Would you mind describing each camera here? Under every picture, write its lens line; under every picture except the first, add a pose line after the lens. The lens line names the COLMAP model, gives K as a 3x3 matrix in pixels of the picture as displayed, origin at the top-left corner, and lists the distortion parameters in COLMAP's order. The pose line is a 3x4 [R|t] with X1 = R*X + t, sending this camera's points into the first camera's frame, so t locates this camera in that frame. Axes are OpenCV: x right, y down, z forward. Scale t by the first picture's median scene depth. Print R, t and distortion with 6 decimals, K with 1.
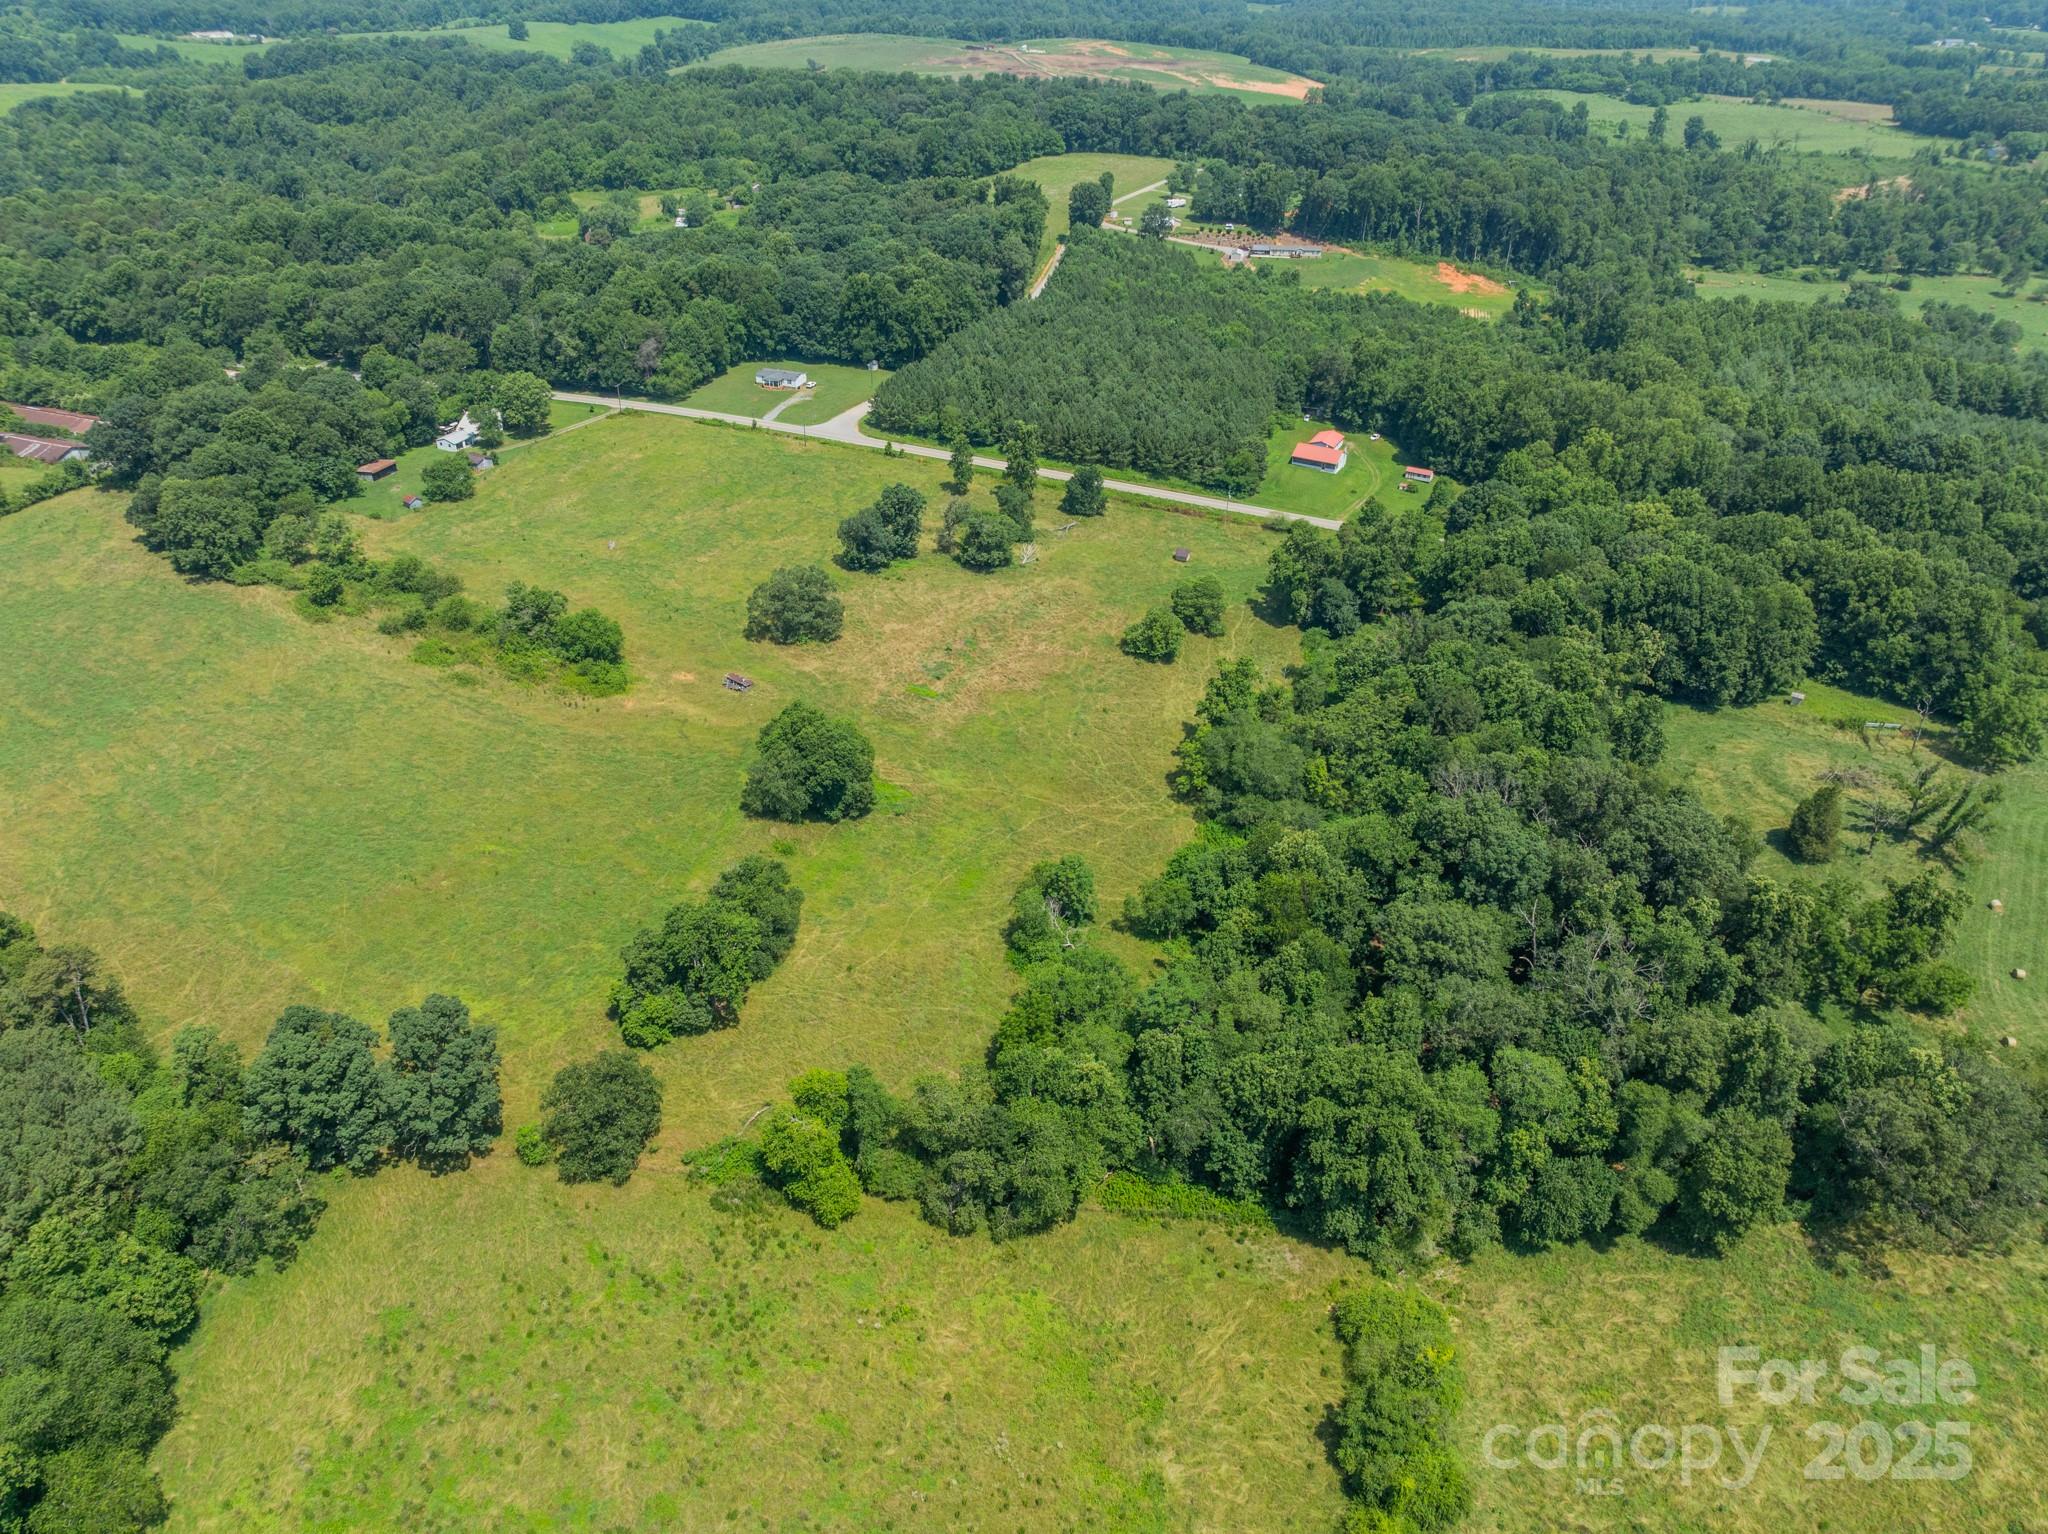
lens RADIAL K [[1440.0, 0, 1028.6], [0, 1440.0, 769.2], [0, 0, 1]] dist [-0.049979, 0.019012]
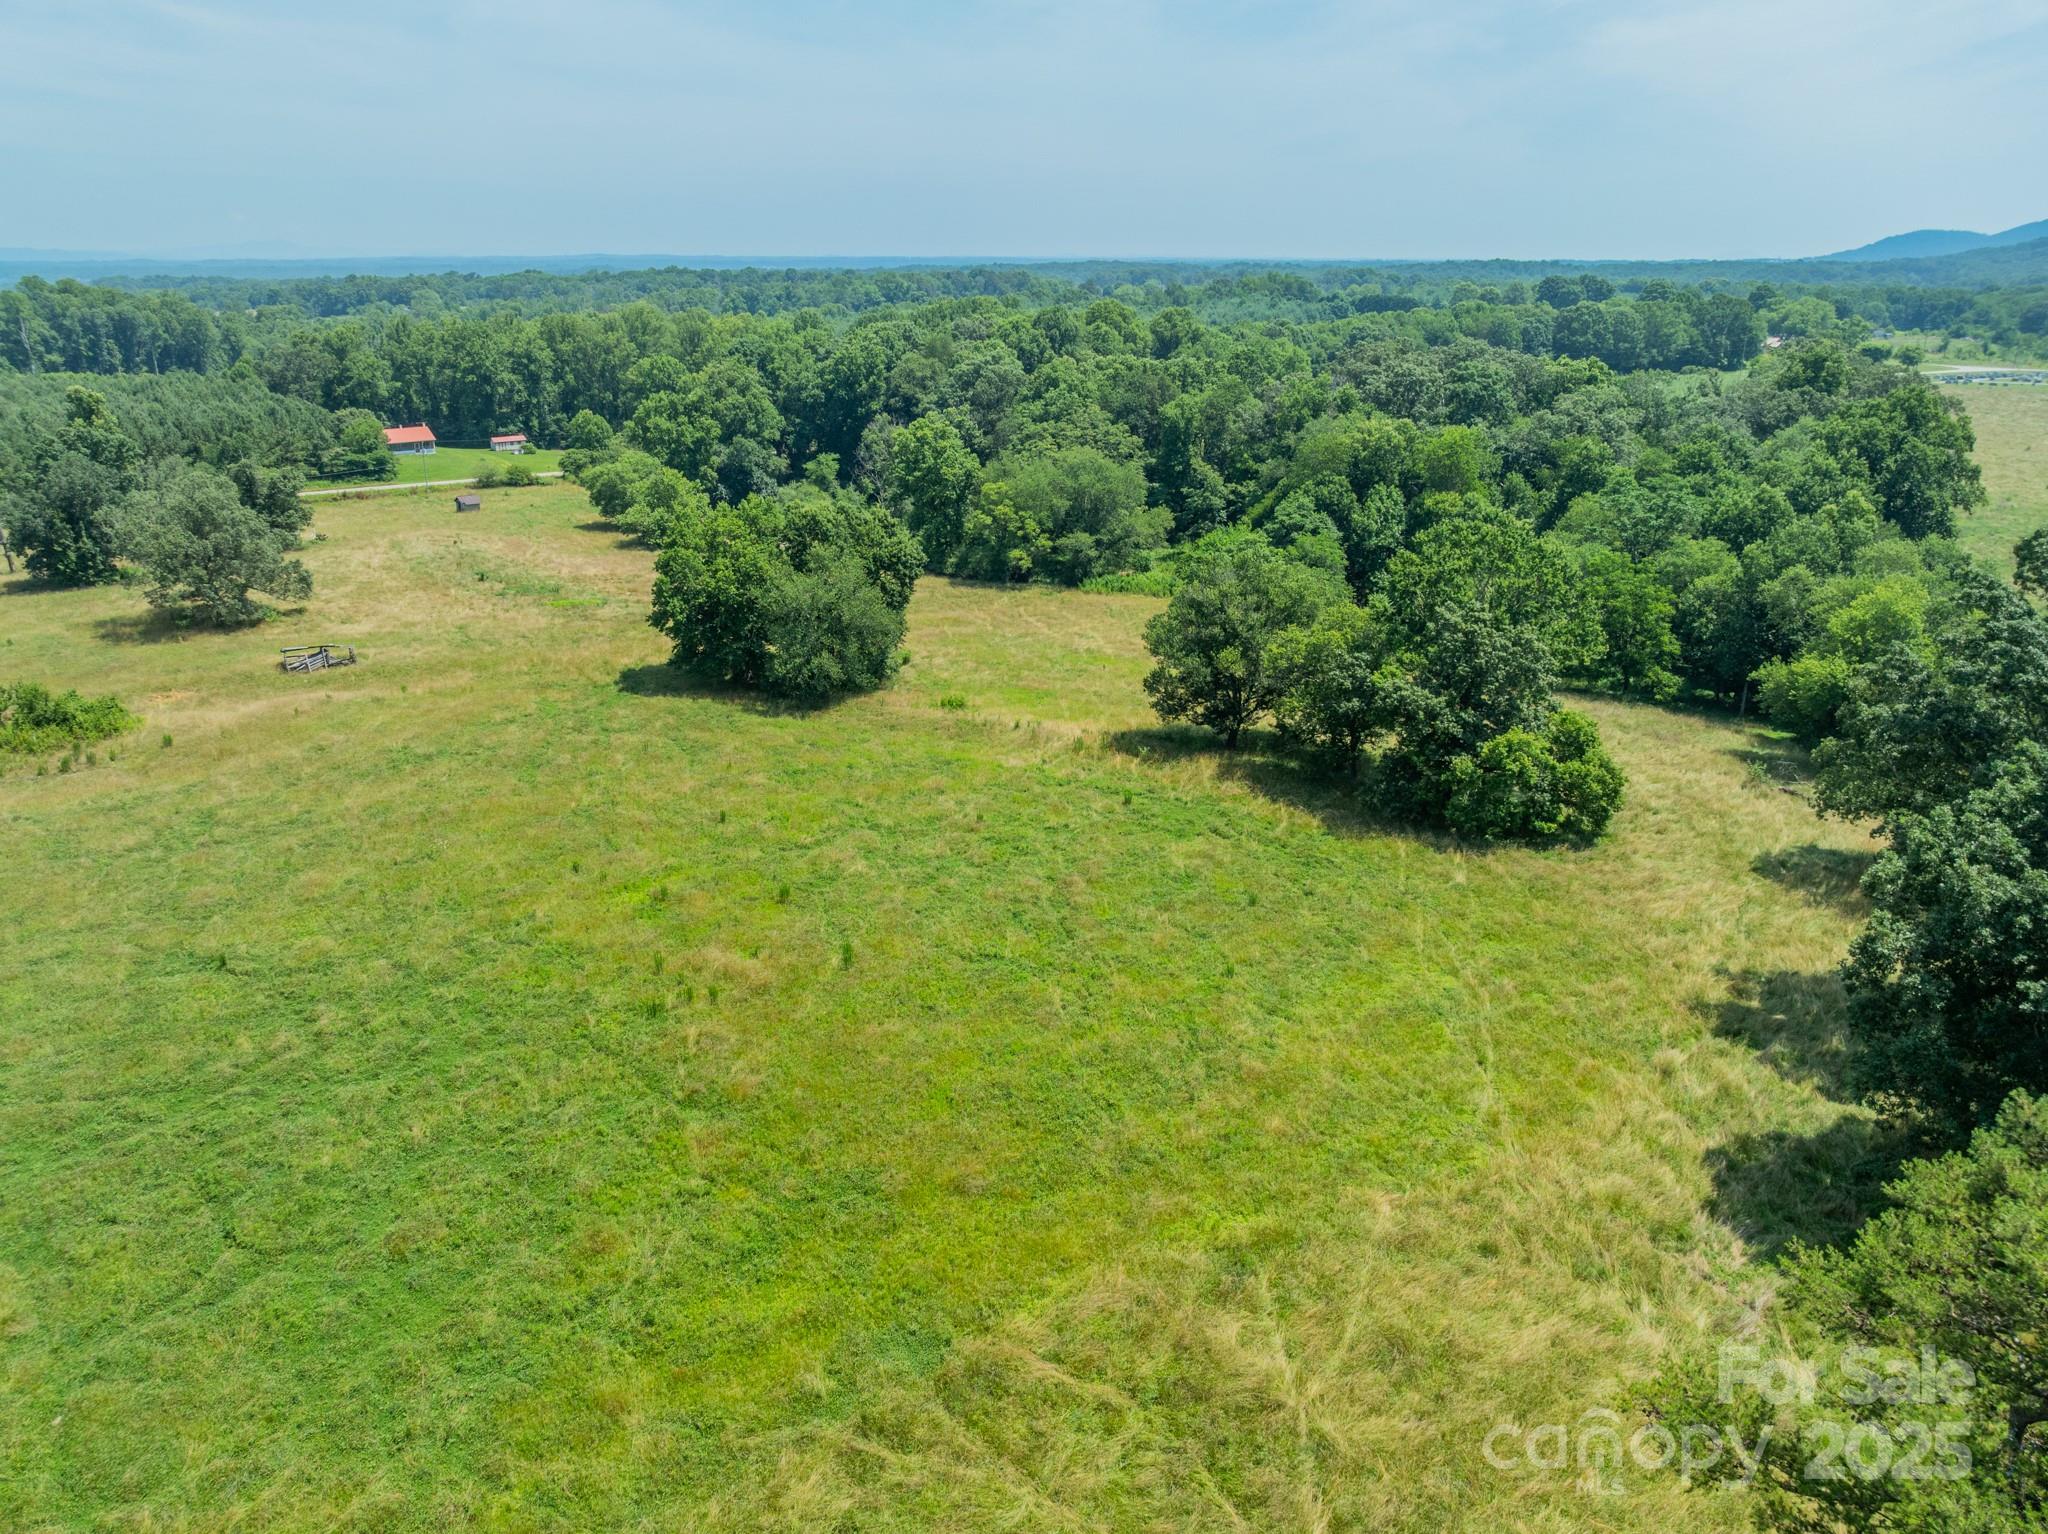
lens RADIAL K [[1440.0, 0, 1029.8], [0, 1440.0, 765.2], [0, 0, 1]] dist [-0.049979, 0.019012]
pose [[0.420636, -0.323321, 0.847661, -0.331673], [0.496539, 0.864021, 0.083162, 0.026490], [-0.759285, 0.385916, 0.523979, 0.424859]]
